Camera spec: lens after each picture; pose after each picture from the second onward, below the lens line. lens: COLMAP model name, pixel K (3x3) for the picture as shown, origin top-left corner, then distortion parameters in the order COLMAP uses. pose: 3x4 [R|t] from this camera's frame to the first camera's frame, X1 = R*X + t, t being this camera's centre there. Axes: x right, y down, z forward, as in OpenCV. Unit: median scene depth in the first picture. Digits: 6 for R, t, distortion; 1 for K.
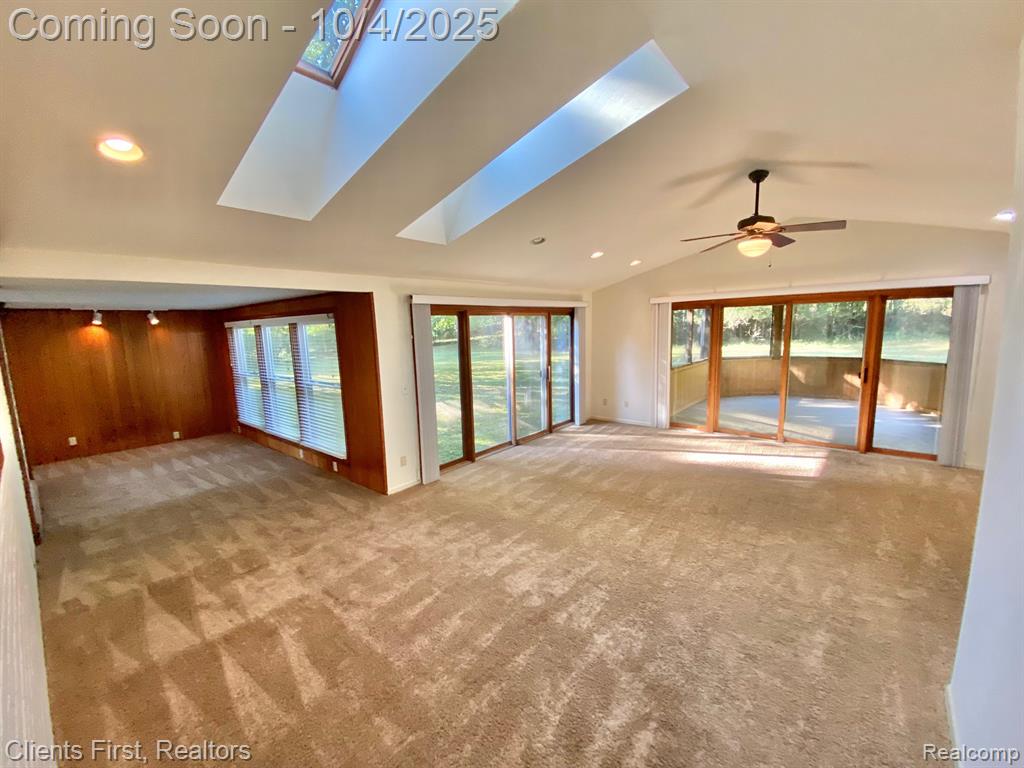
lens RADIAL K [[416.3, 0, 512.0], [0, 416.3, 384.0], [0, 0, 1]] dist [-0.000332, -0.000273]
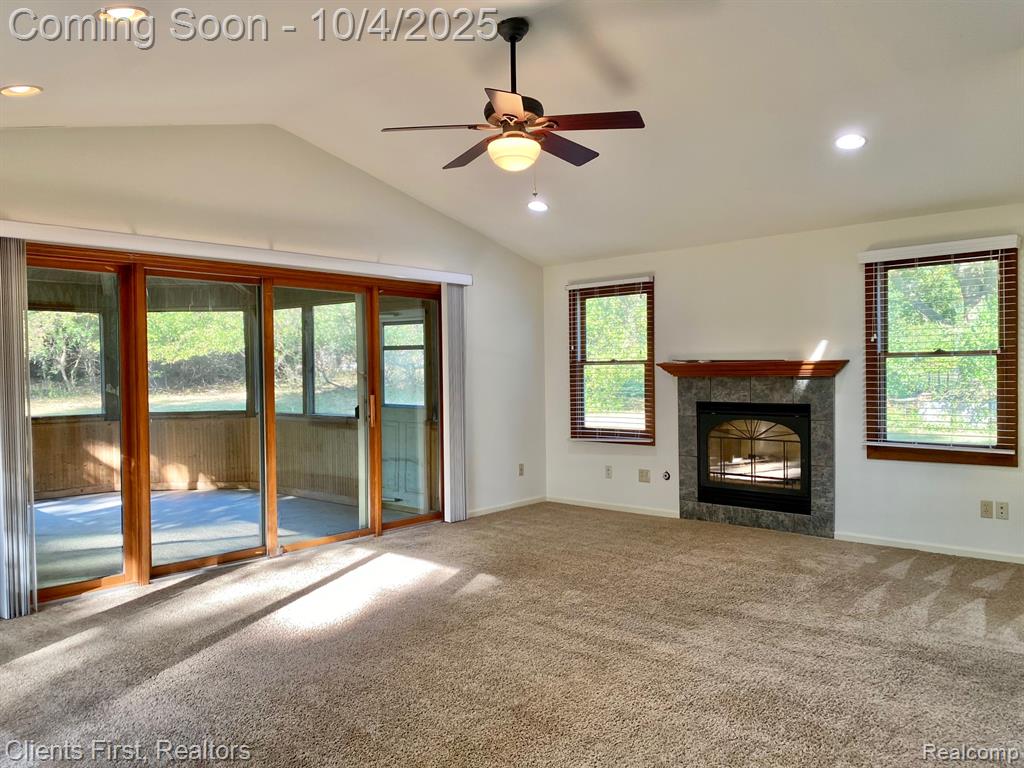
lens RADIAL K [[780.9, 0, 513.5], [0, 780.9, 373.4], [0, 0, 1]] dist [0.063559, -0.073844]
pose [[0.030389, 0.024019, 0.999250, -0.299450], [0.150630, 0.988184, -0.028334, -0.007198], [-0.988123, 0.151378, 0.026412, 0.677352]]
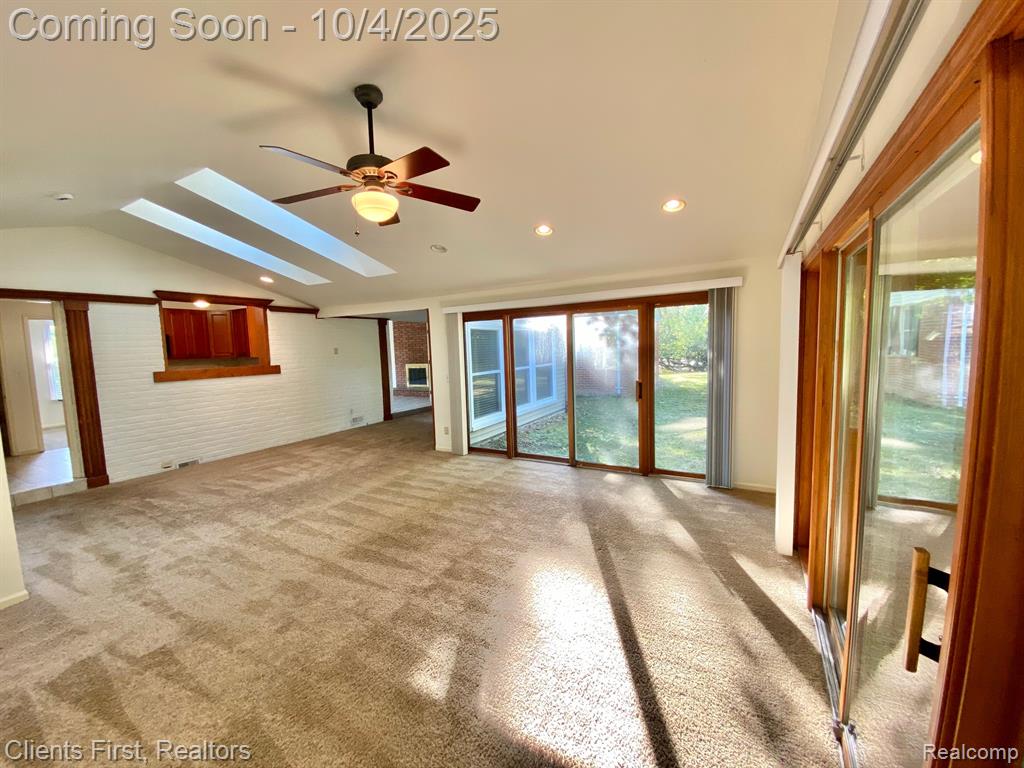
lens RADIAL K [[413.0, 0, 509.3], [0, 413.0, 385.5], [0, 0, 1]] dist [0.017149, -0.021133]
pose [[0.182992, 0.118712, -0.975921, 0.843015], [-0.111158, 0.988816, 0.099438, -0.091910], [0.976810, 0.090285, 0.194141, 0.737430]]
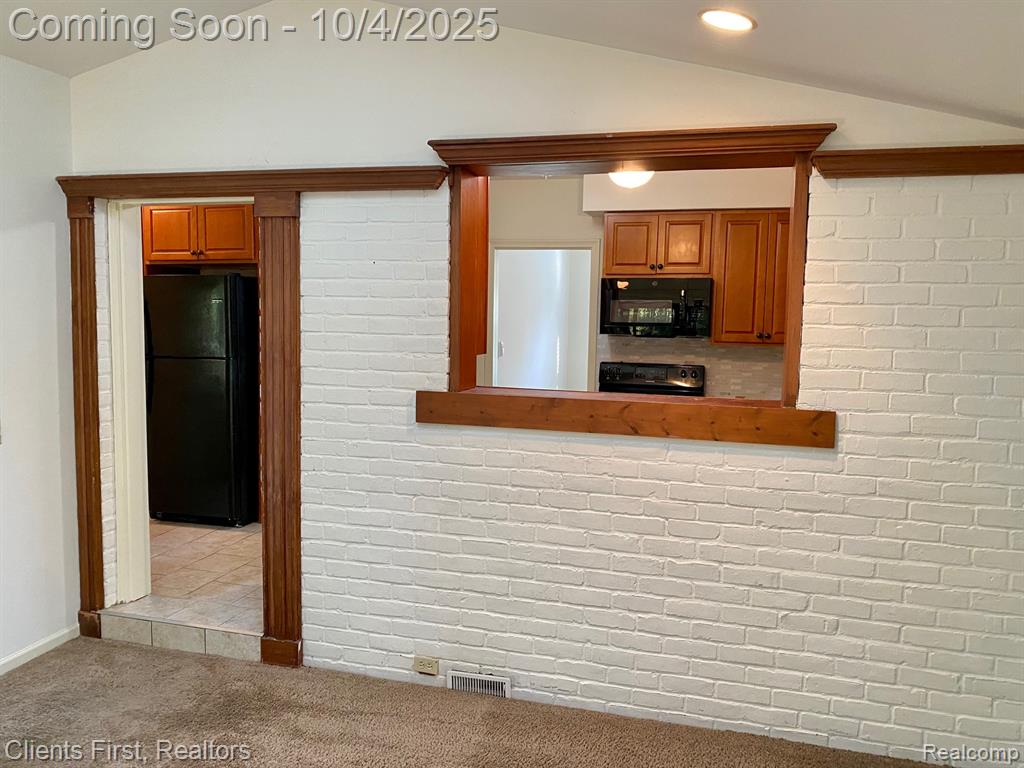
lens RADIAL K [[792.8, 0, 512.0], [0, 792.8, 384.0], [0, 0, 1]] dist [0.001304, -0.000615]
pose [[-0.911200, 0.051936, -0.408676, -0.024561], [-0.047202, 0.972326, 0.228812, -0.085471], [0.409250, 0.227784, -0.883532, 0.689660]]
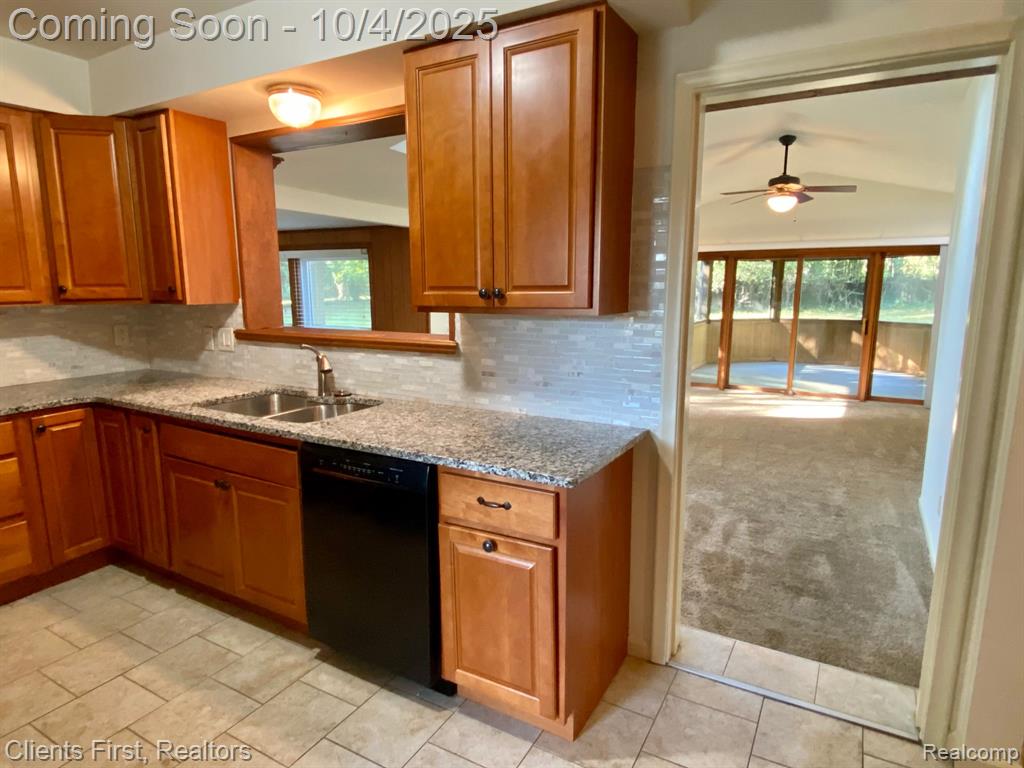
lens RADIAL K [[611.0, 0, 505.7], [0, 611.0, 389.9], [0, 0, 1]] dist [0.007826, 0.000459]
pose [[0.983911, -0.003139, 0.178631, -0.294703], [-0.002129, 0.999569, 0.029293, 0.083925], [-0.178646, -0.029202, 0.983480, -0.331739]]
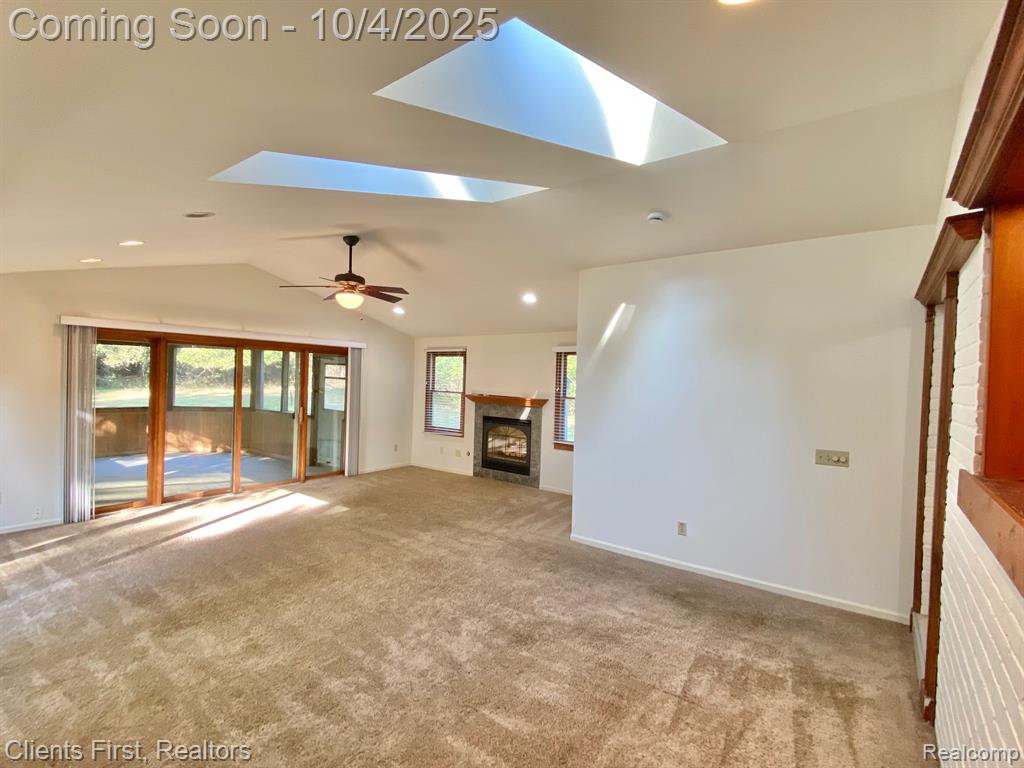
lens RADIAL K [[481.7, 0, 506.0], [0, 481.7, 382.8], [0, 0, 1]] dist [0.048337, -0.039899]
pose [[-0.058885, 0.016614, 0.998127, -0.501059], [0.110779, 0.993795, -0.010007, -0.029570], [-0.992099, 0.109982, -0.060360, 0.454292]]
